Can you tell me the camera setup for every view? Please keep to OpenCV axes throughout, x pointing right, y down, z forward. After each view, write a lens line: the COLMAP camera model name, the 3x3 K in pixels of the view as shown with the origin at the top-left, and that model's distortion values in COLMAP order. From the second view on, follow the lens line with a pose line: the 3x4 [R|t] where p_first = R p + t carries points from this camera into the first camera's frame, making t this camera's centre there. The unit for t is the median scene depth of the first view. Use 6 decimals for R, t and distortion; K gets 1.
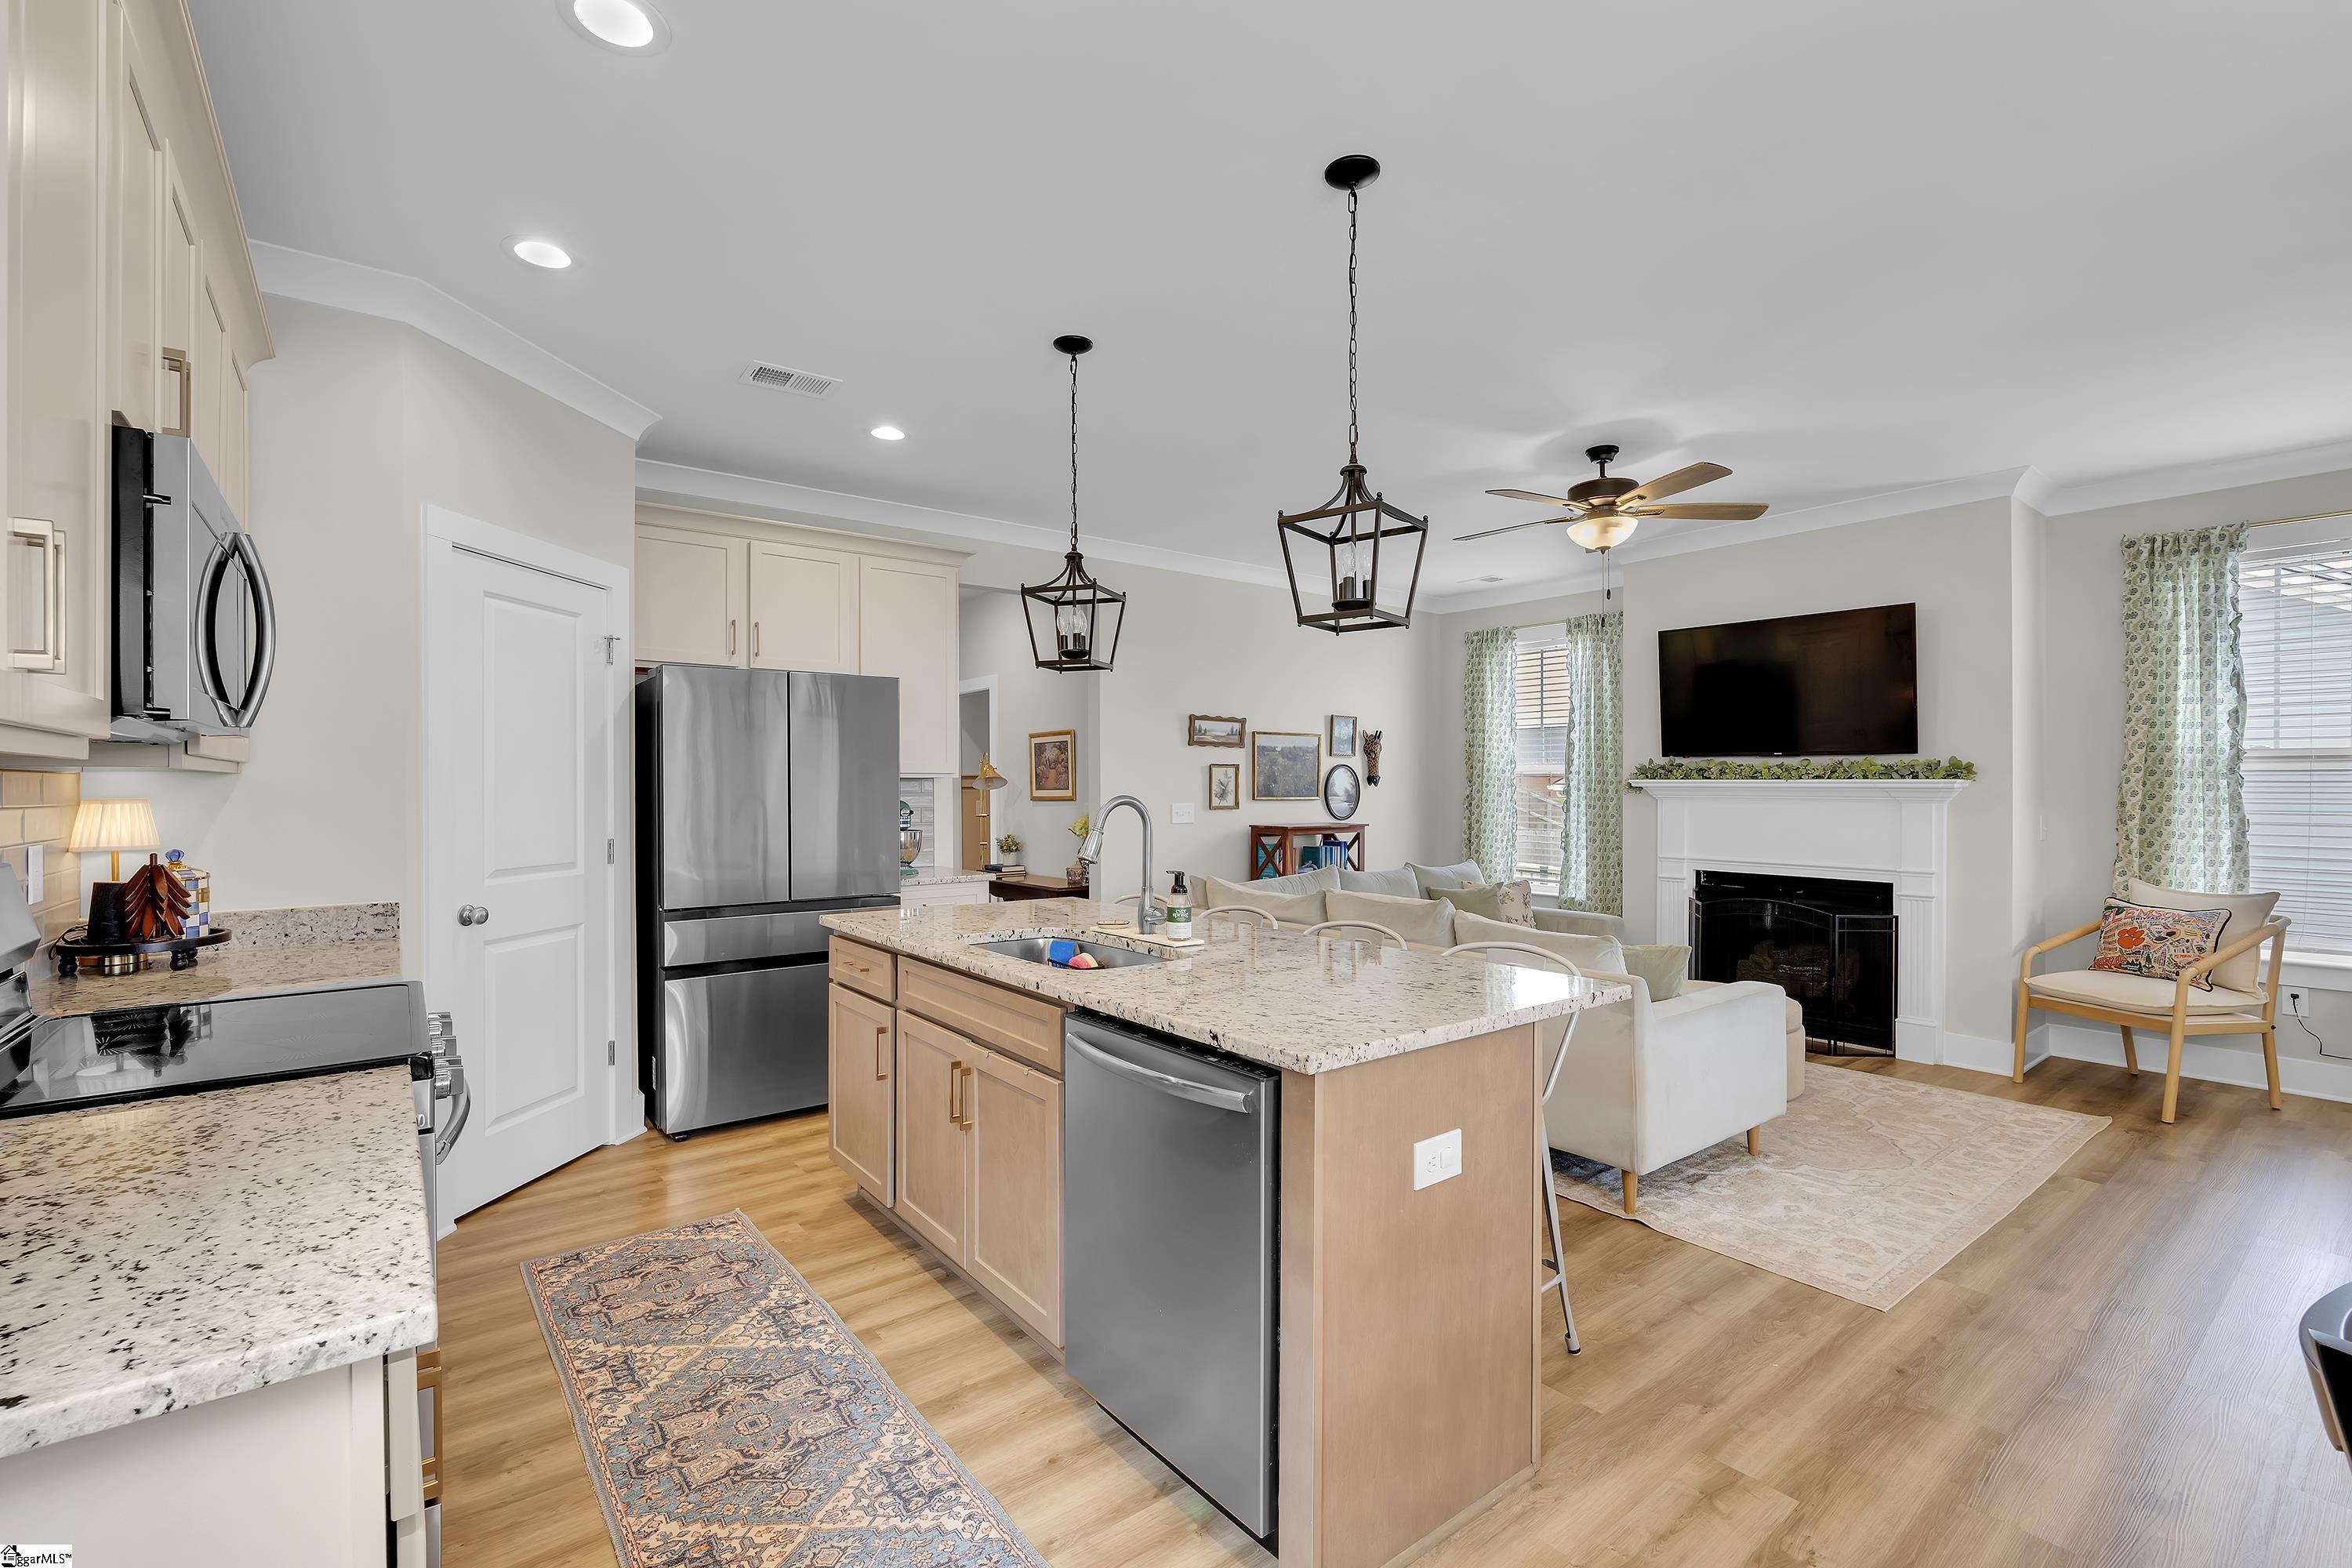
lens RADIAL K [[1040.0, 0, 1105.0], [0, 1040.0, 775.2], [0, 0, 1]] dist [-0.012682, 0.002492]
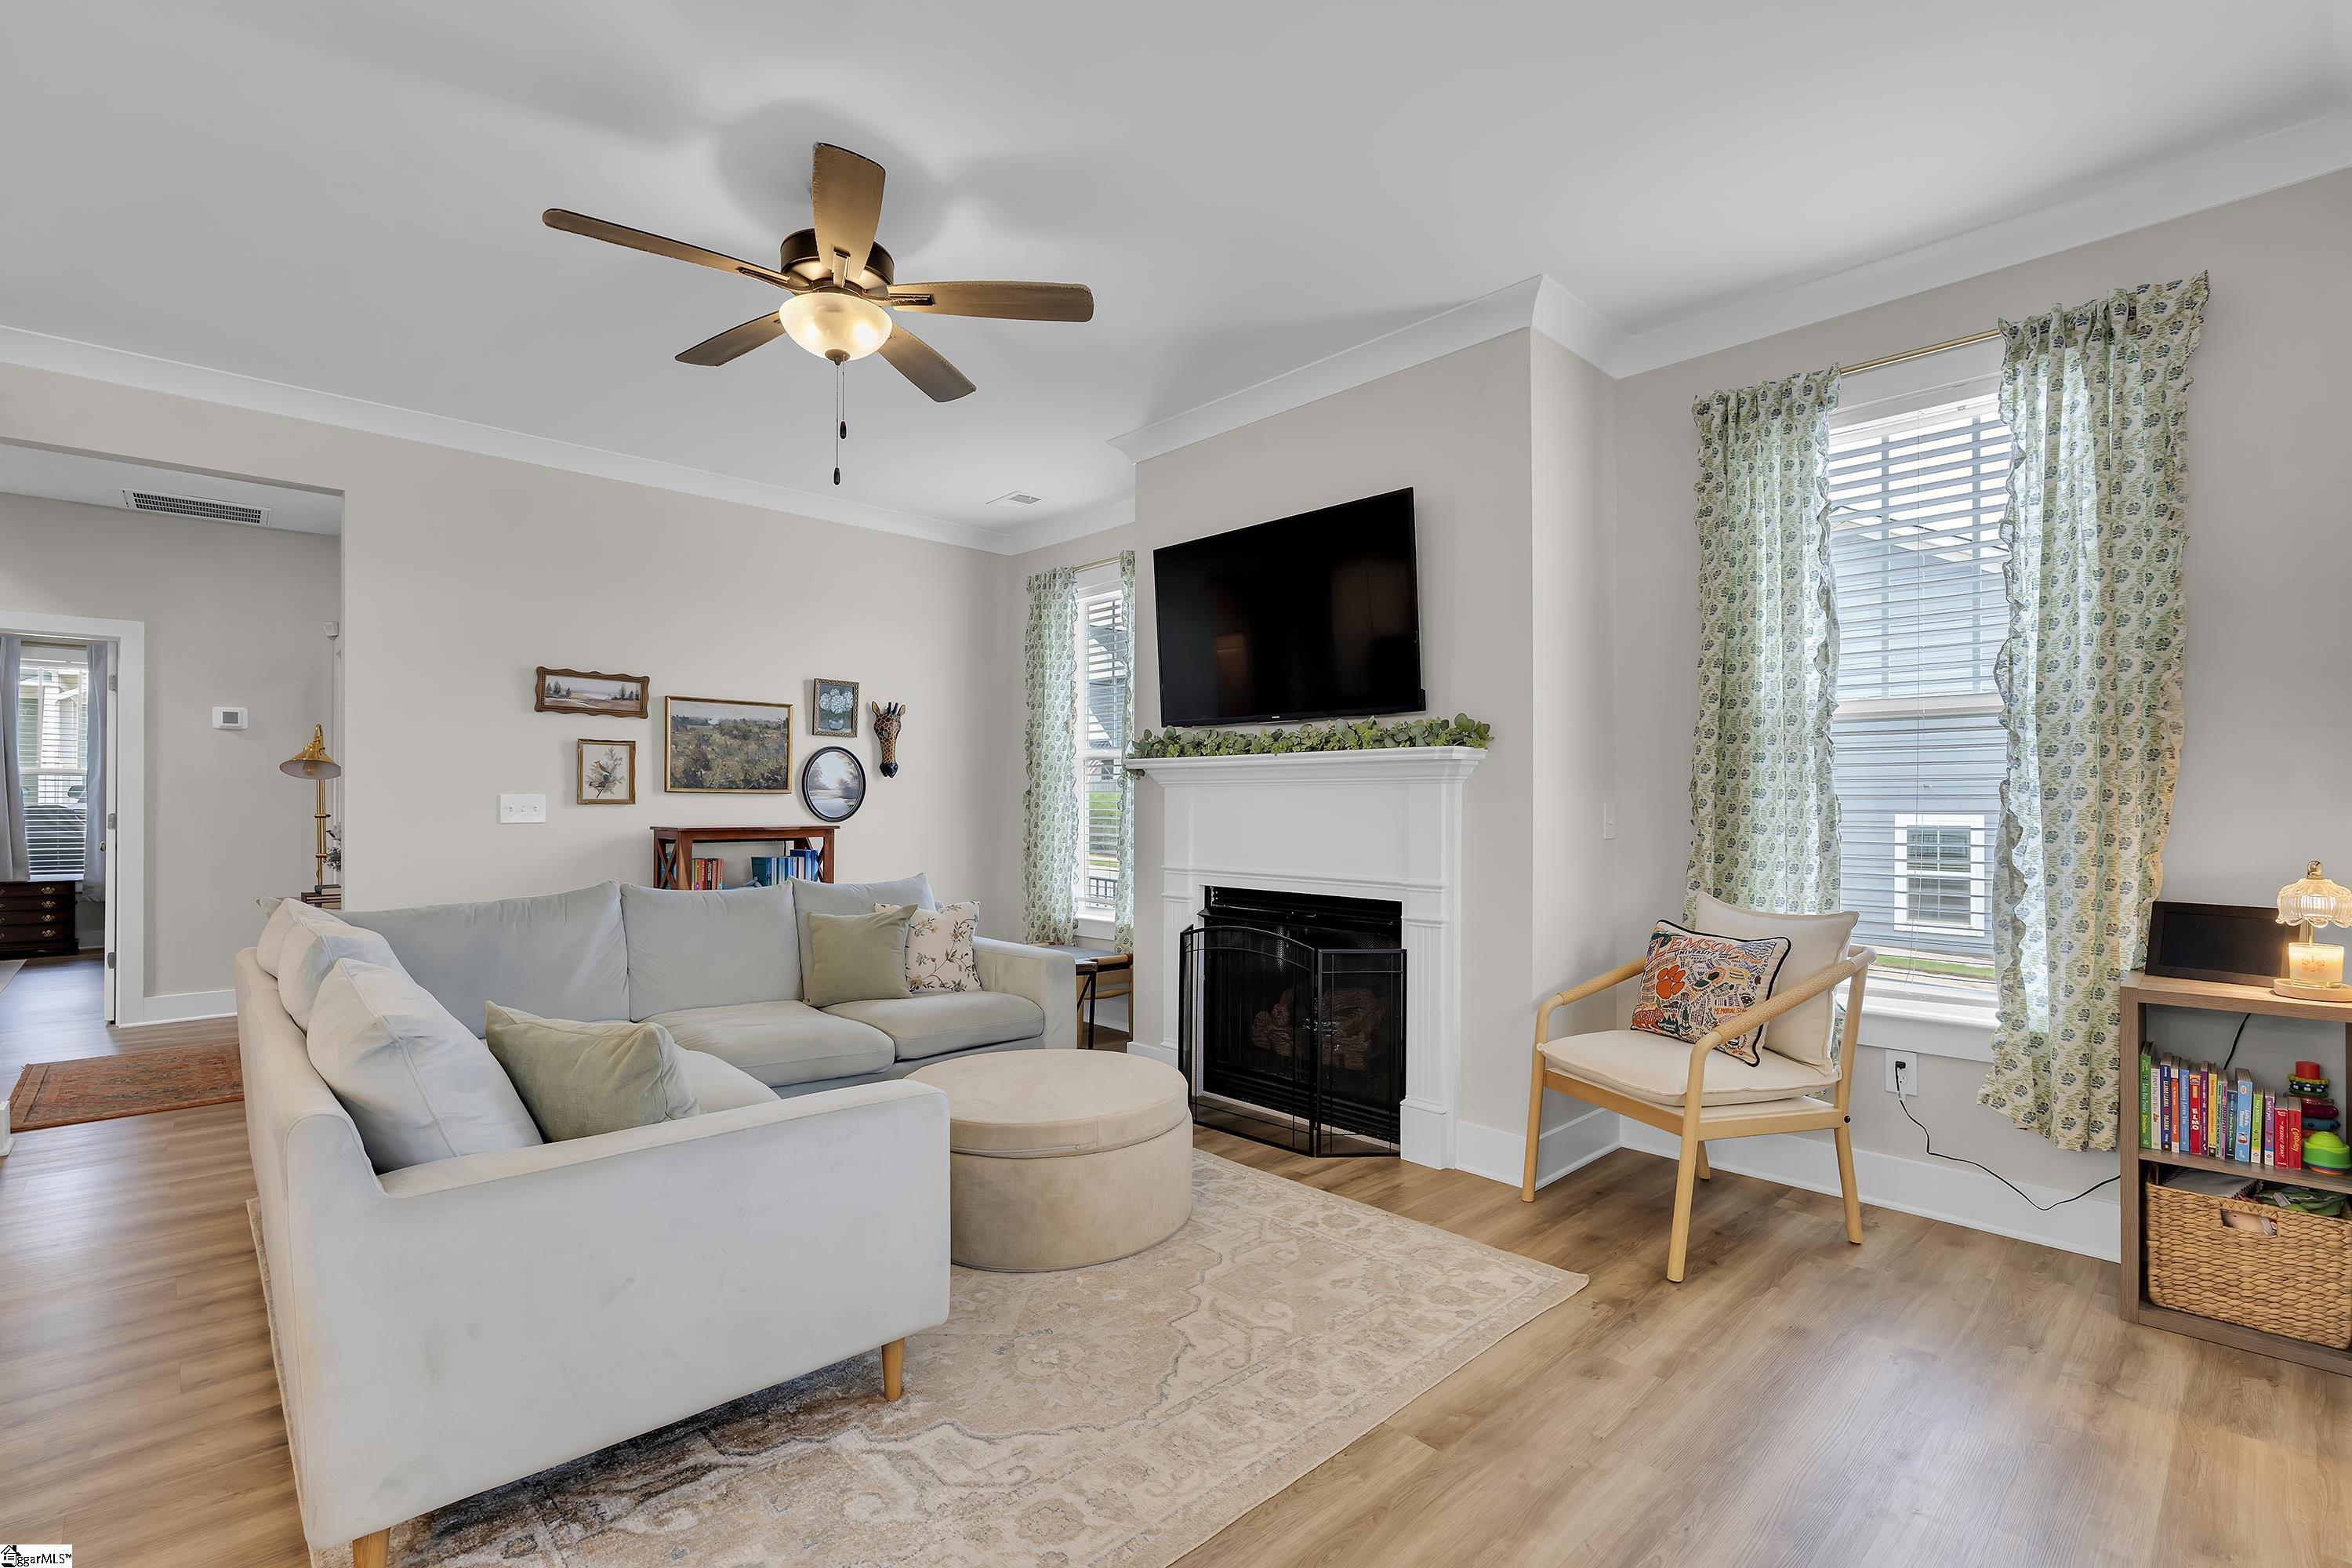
lens RADIAL K [[1040.0, 0, 1180.3], [0, 1040.0, 795.9], [0, 0, 1]] dist [-0.012682, 0.002492]
pose [[0.994038, 0.002744, 0.108998, 0.565936], [-0.002264, 0.999987, -0.004529, 0.039254], [-0.109009, 0.004255, 0.994032, 0.344057]]
